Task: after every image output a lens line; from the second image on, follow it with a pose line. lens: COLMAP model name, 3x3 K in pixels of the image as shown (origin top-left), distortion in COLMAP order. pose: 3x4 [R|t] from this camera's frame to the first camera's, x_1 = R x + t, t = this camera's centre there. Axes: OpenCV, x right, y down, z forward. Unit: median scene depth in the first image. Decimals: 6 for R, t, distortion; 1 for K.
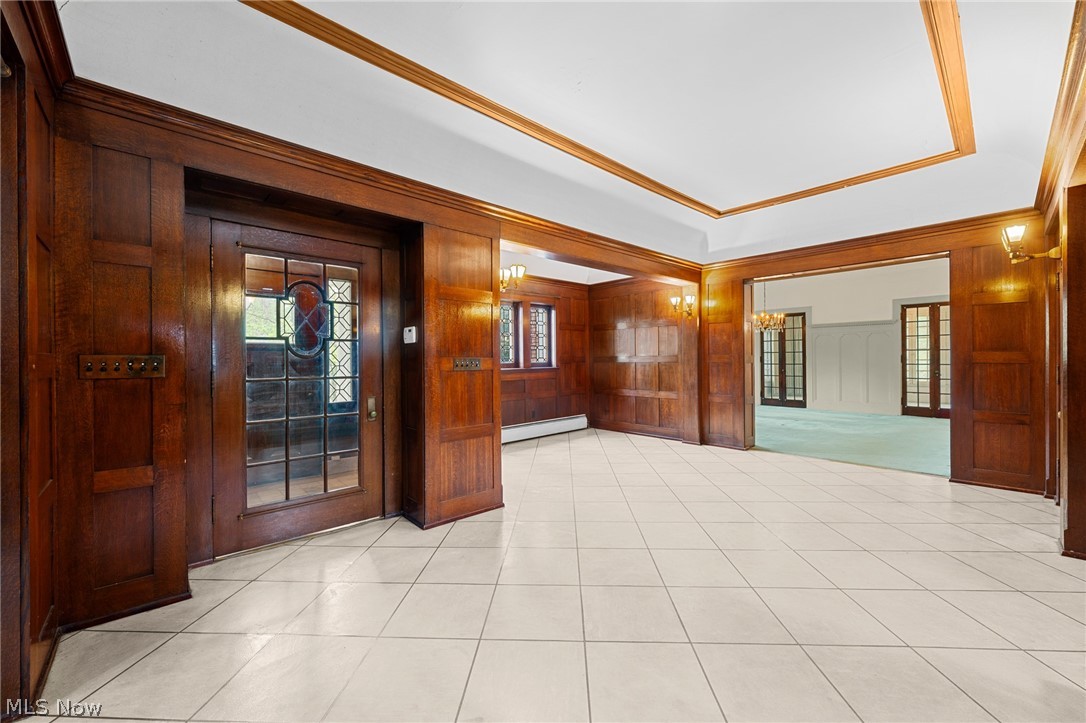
lens RADIAL K [[427.3, 0, 544.4], [0, 427.3, 357.2], [0, 0, 1]] dist [0.001422, 0.000566]
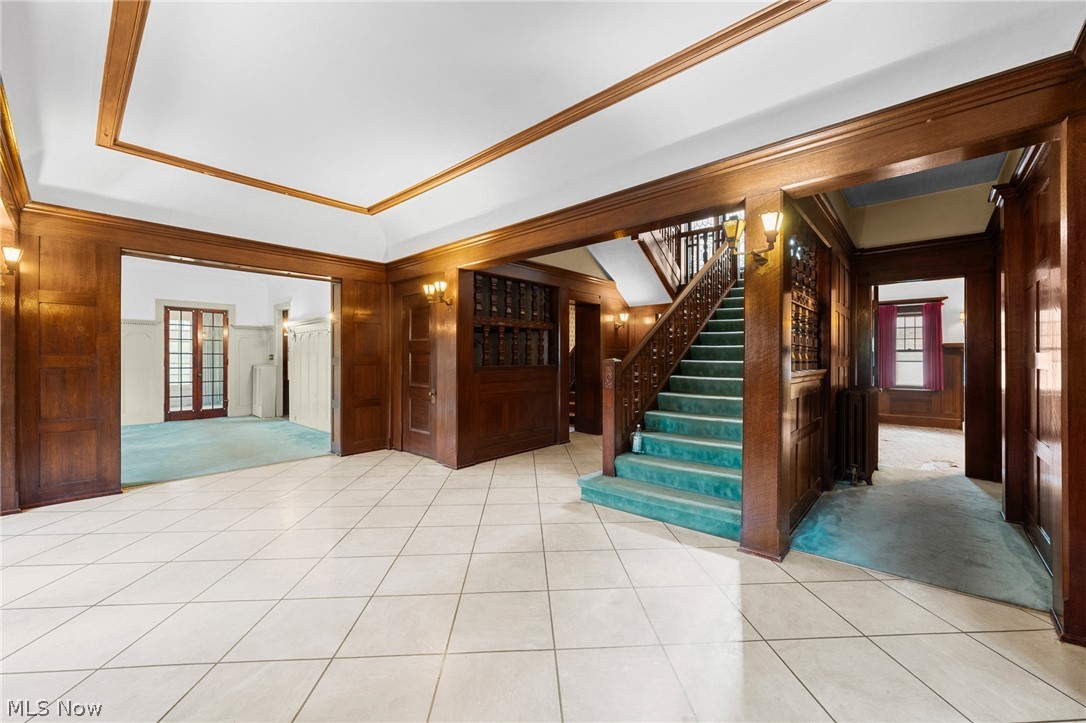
lens RADIAL K [[427.3, 0, 546.0], [0, 427.3, 359.9], [0, 0, 1]] dist [0.001422, 0.000566]
pose [[-0.082955, 0.007655, 0.996524, -0.235049], [-0.002389, 0.999966, -0.007880, 0.004278], [-0.996550, -0.003034, -0.082934, 0.294307]]
